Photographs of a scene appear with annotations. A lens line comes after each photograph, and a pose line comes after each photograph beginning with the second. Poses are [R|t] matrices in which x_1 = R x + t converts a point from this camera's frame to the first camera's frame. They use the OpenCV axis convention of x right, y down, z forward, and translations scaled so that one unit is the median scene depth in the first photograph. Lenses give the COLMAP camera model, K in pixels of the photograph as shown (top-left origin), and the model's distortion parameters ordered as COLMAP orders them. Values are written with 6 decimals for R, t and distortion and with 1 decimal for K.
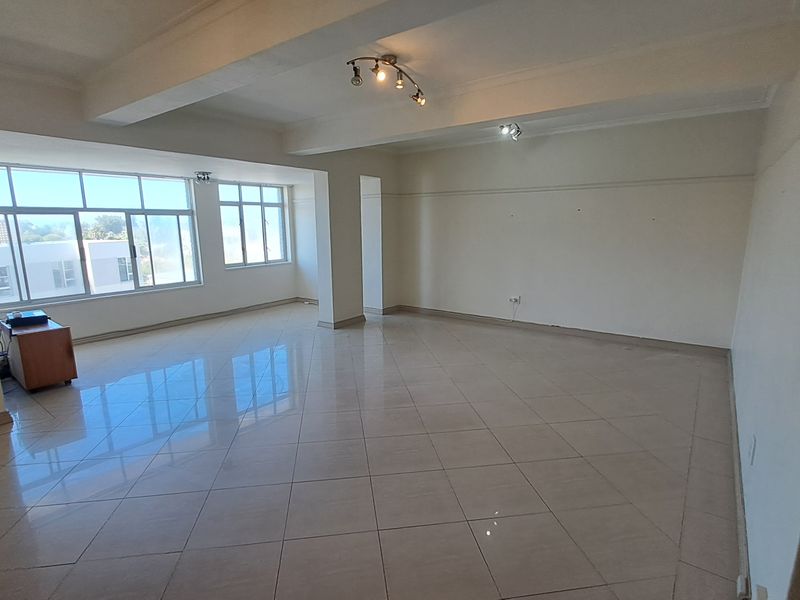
lens RADIAL K [[416.7, 0, 393.3], [0, 416.7, 303.9], [0, 0, 1]] dist [-0.001900, 0.001821]
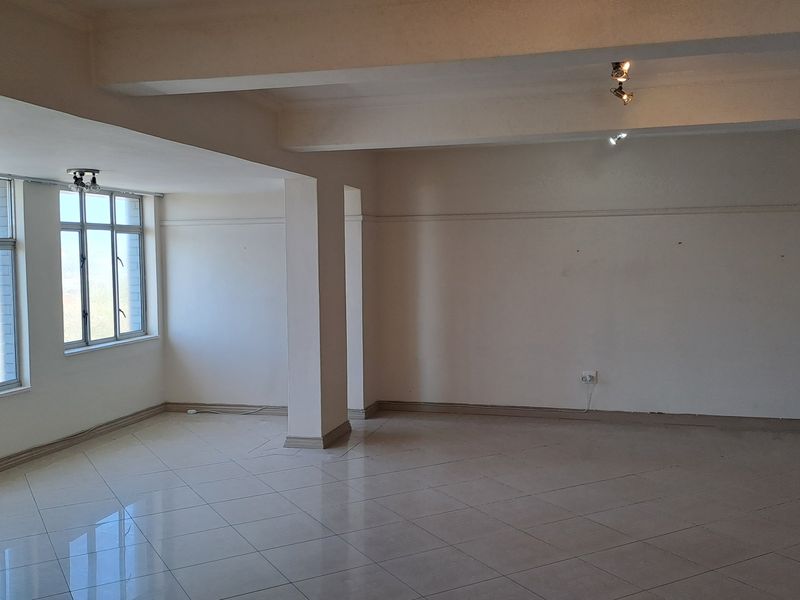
lens RADIAL K [[778.6, 0, 391.4], [0, 778.6, 296.5], [0, 0, 1]] dist [0.087147, 0.000000]
pose [[0.930444, -0.022041, 0.365771, -0.409882], [0.073929, 0.988955, -0.128465, -0.000439], [-0.358900, 0.146571, 0.921796, -0.033148]]
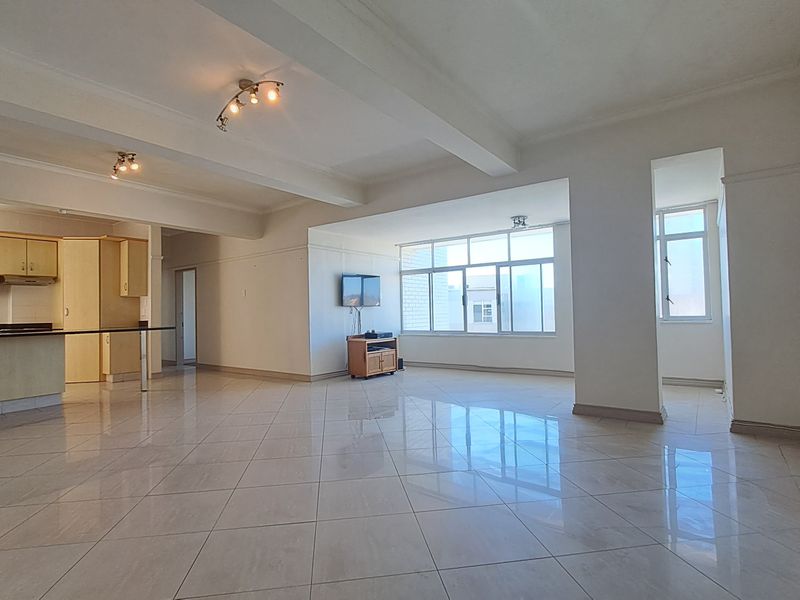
lens RADIAL K [[416.7, 0, 396.4], [0, 416.7, 300.5], [0, 0, 1]] dist [-0.001900, 0.001821]
pose [[0.000688, -0.018909, -0.999821, 0.458152], [-0.172362, 0.984855, -0.018745, -0.047900], [0.985033, 0.172344, -0.002582, 0.662568]]
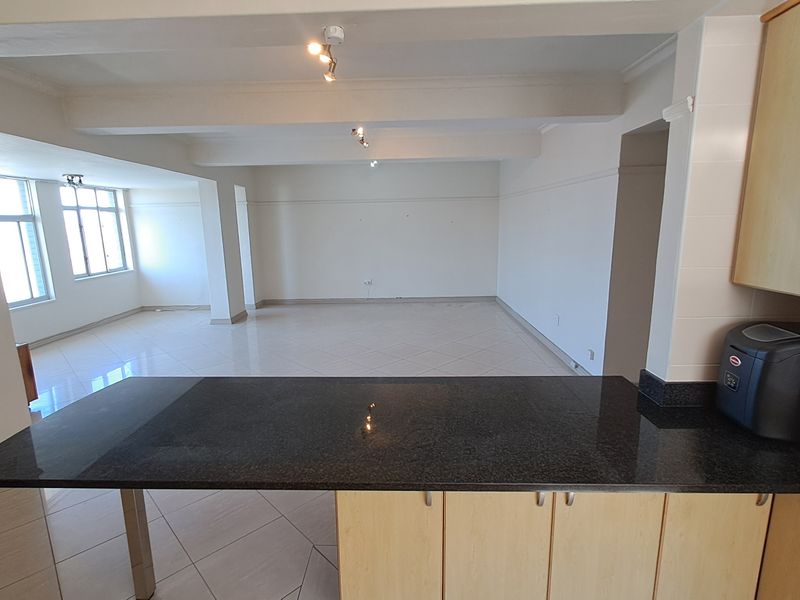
lens RADIAL K [[416.7, 0, 389.6], [0, 416.7, 302.4], [0, 0, 1]] dist [-0.001900, 0.001821]
pose [[0.814542, -0.117278, 0.568127, -0.391151], [0.123442, 0.991963, 0.027788, 0.022824], [-0.566819, 0.047496, 0.822472, -0.129363]]
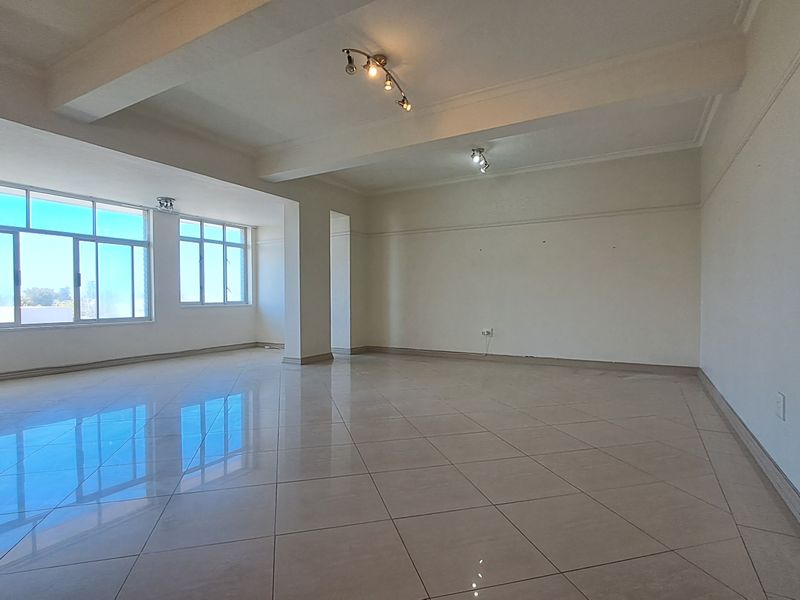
lens RADIAL K [[416.7, 0, 393.1], [0, 416.7, 302.5], [0, 0, 1]] dist [-0.001900, 0.001821]
pose [[0.993342, 0.004603, 0.115110, -0.041692], [0.016201, 0.983690, -0.179140, 0.087409], [-0.114058, 0.179813, 0.977066, 0.040314]]
